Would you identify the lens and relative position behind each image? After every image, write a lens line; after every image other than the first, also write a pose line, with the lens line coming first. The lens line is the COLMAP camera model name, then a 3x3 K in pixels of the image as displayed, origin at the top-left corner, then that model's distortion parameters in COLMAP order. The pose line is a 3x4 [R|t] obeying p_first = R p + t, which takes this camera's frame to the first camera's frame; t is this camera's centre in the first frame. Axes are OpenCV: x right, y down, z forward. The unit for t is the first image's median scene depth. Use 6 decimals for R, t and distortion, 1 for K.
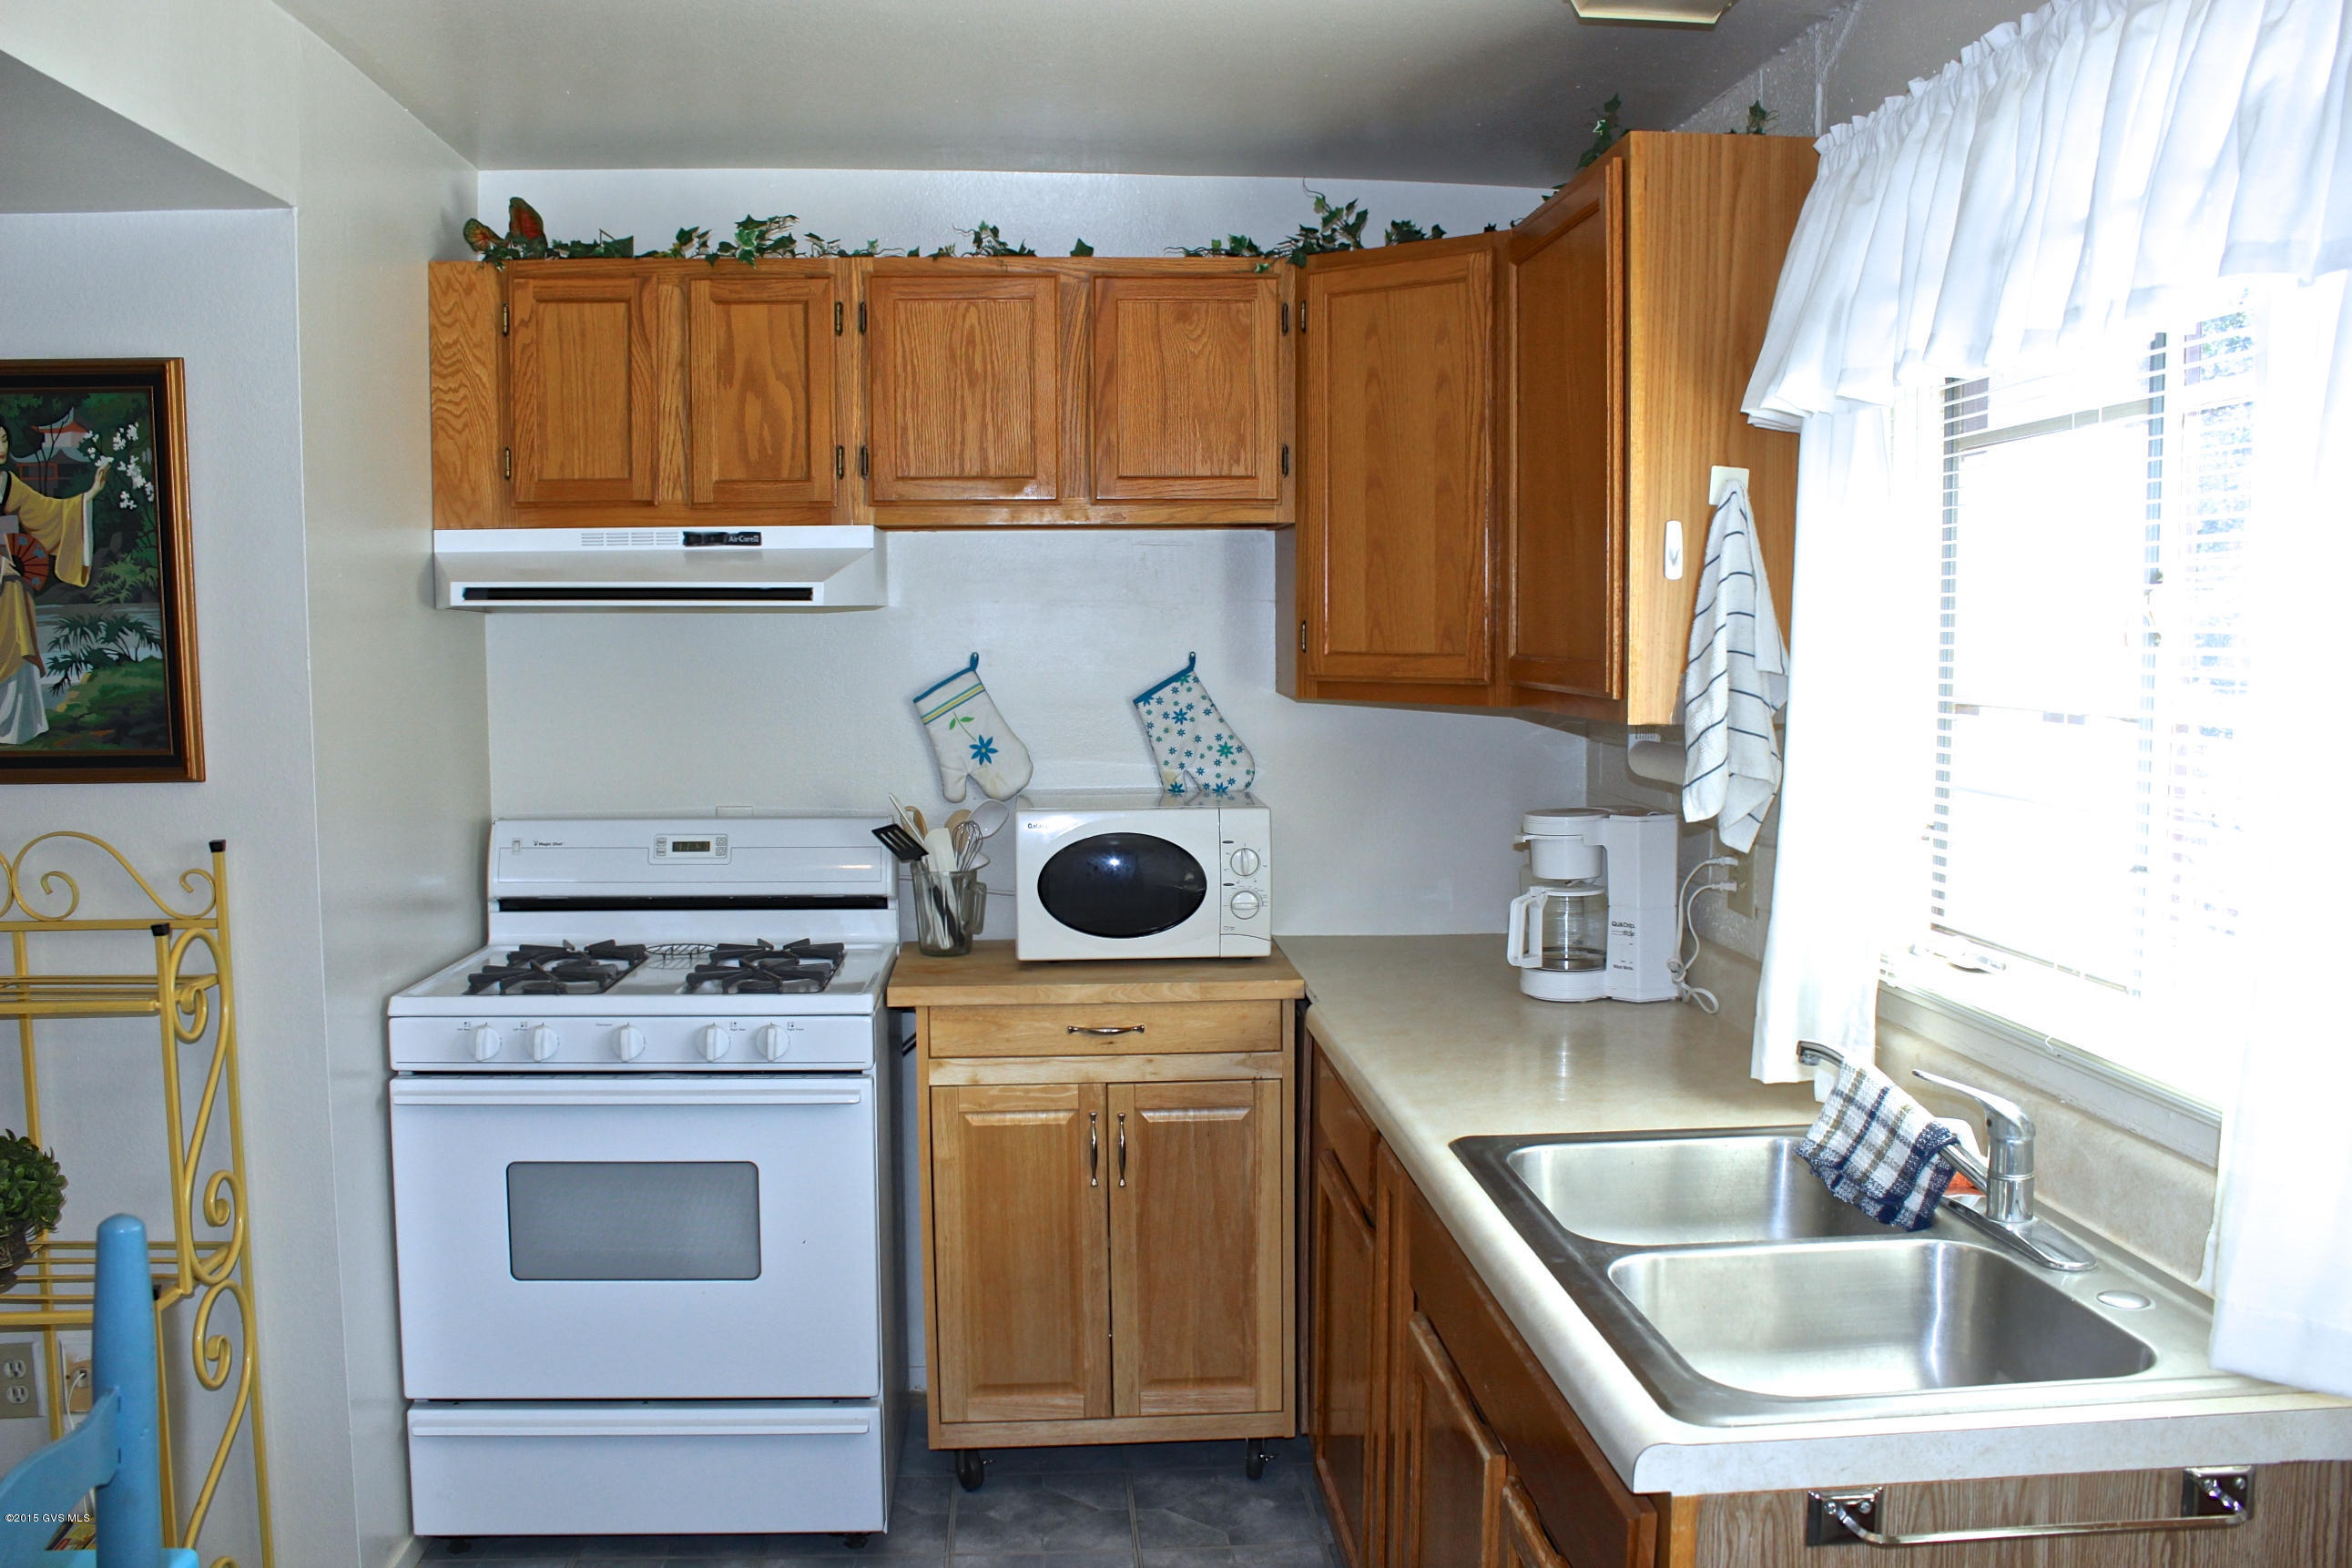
lens RADIAL K [[1968.9, 0, 1163.1], [0, 1968.9, 798.5], [0, 0, 1]] dist [-0.124855, 0.065246]
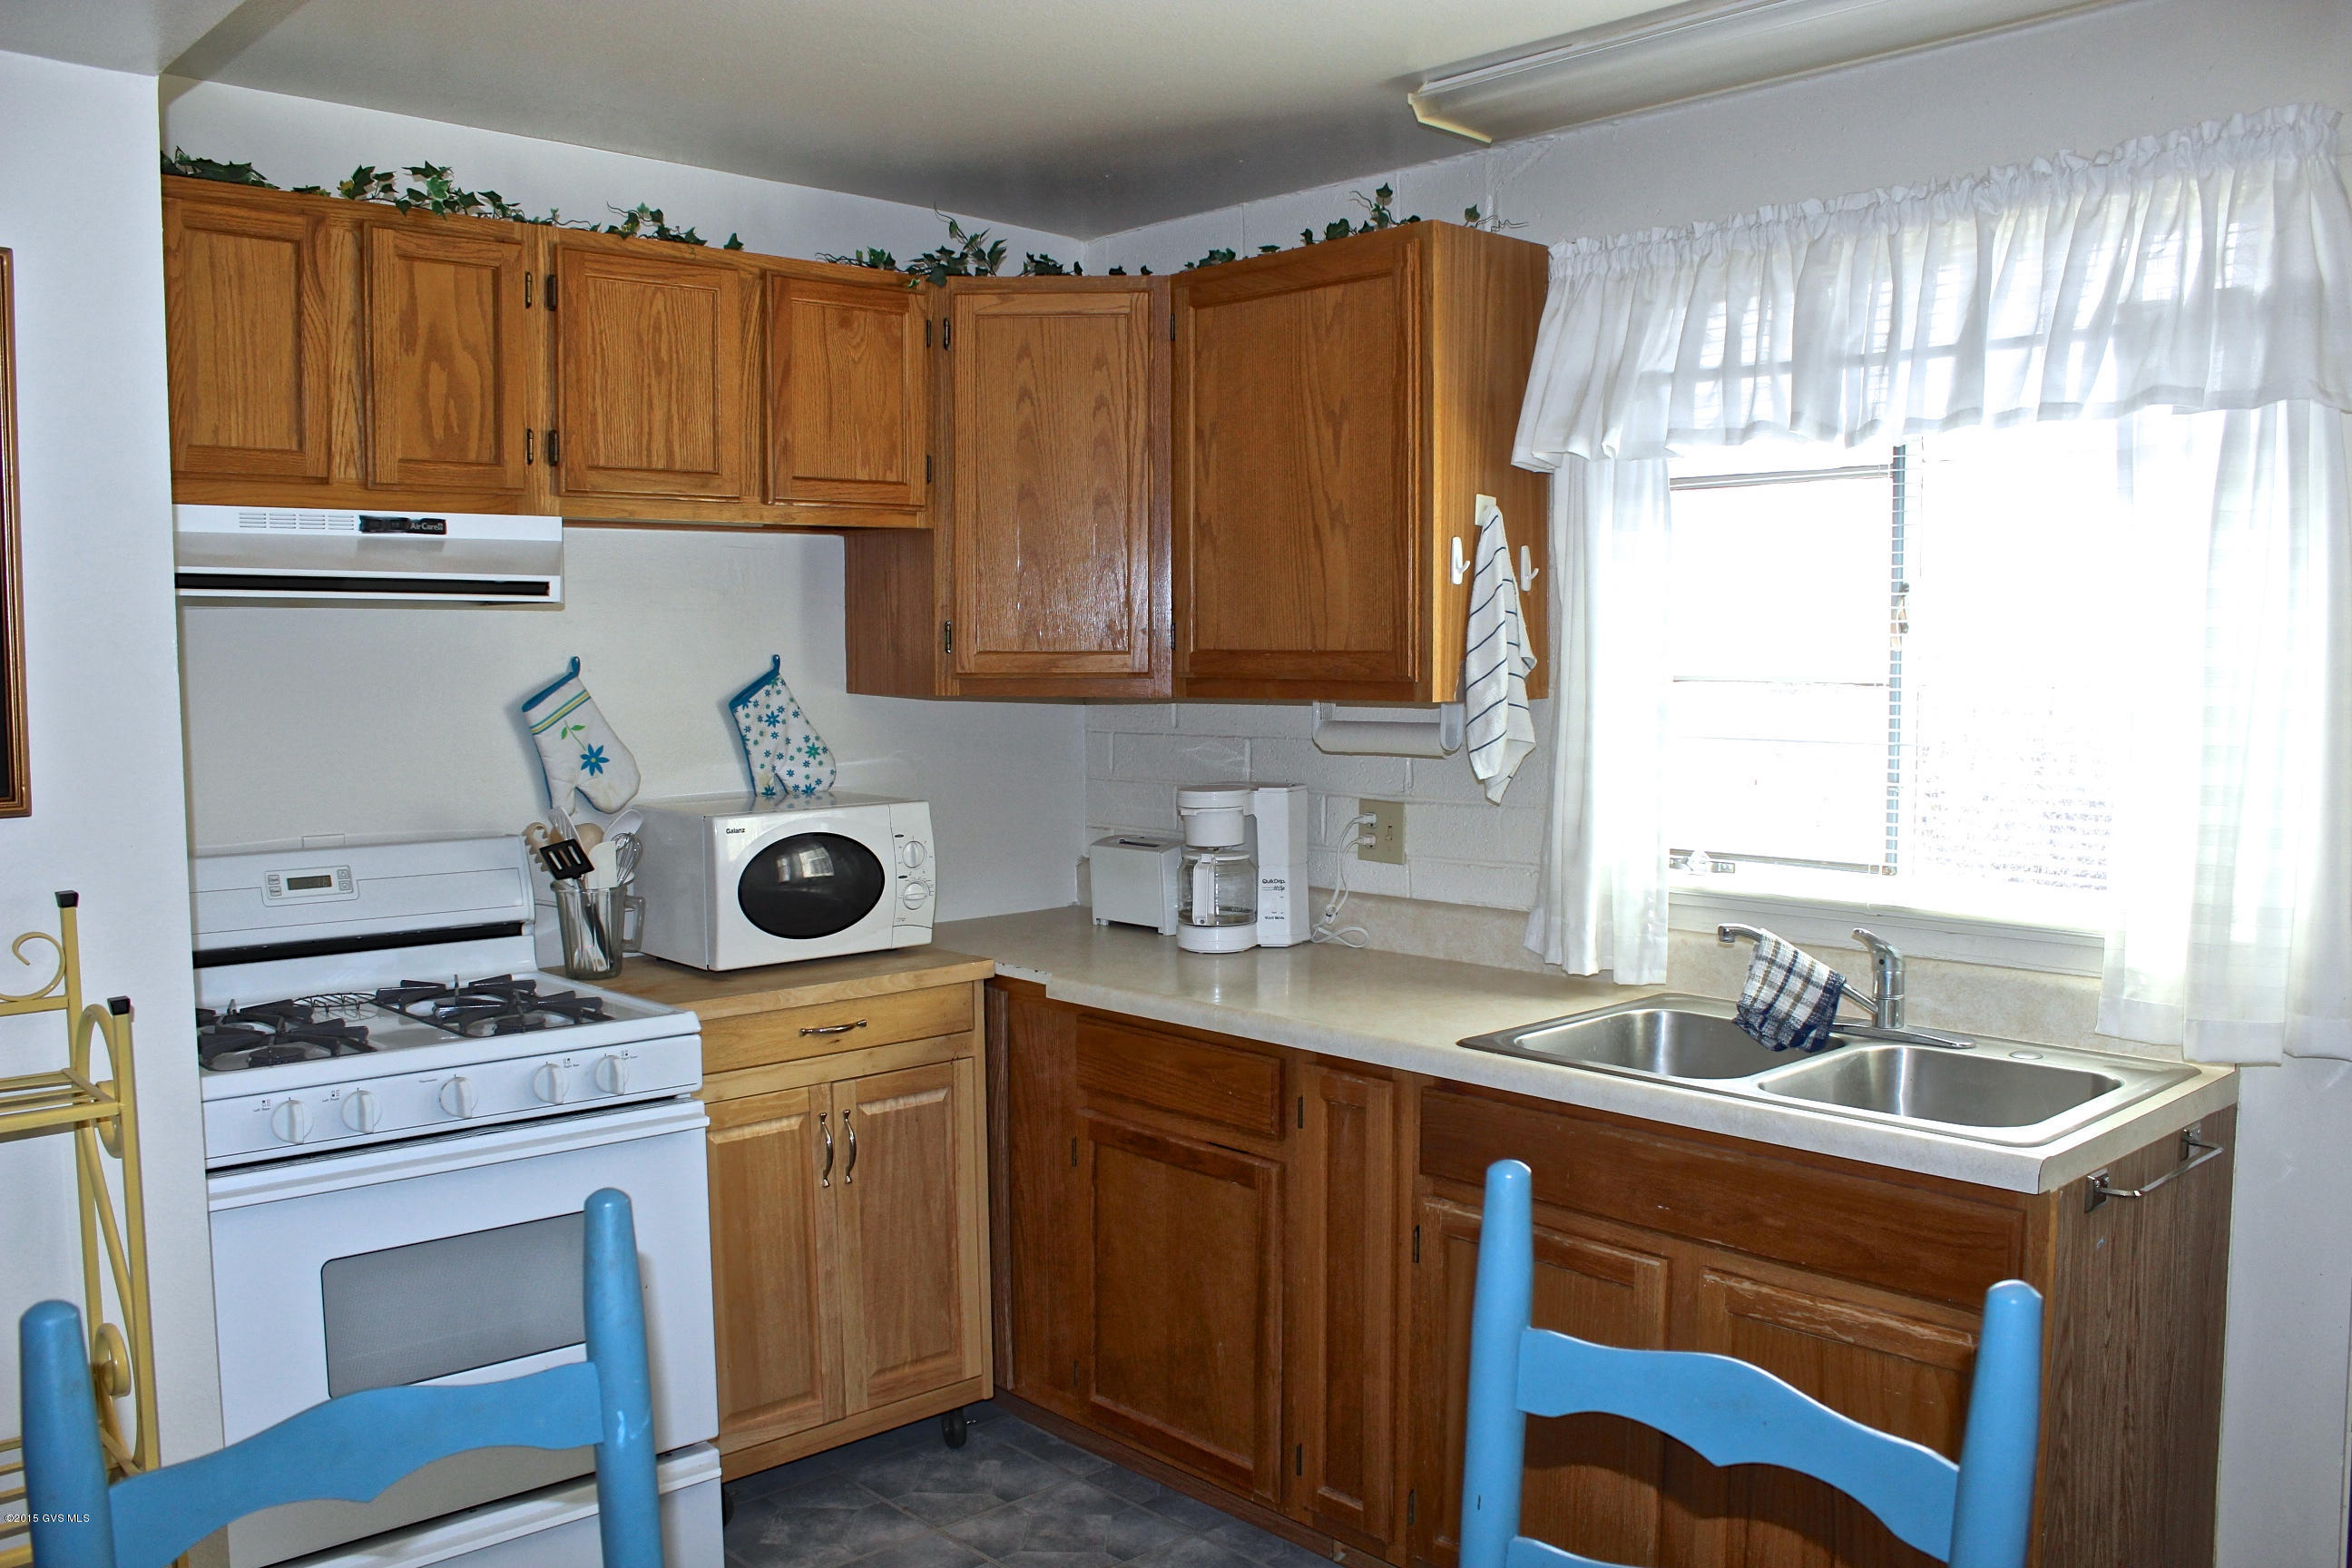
lens RADIAL K [[1968.9, 0, 1163.7], [0, 1968.9, 800.8], [0, 0, 1]] dist [-0.124855, 0.065246]
pose [[0.779320, -0.048619, 0.624738, -0.510344], [0.056157, 0.998393, 0.007645, 0.003590], [-0.624105, 0.029125, 0.780797, 0.111733]]
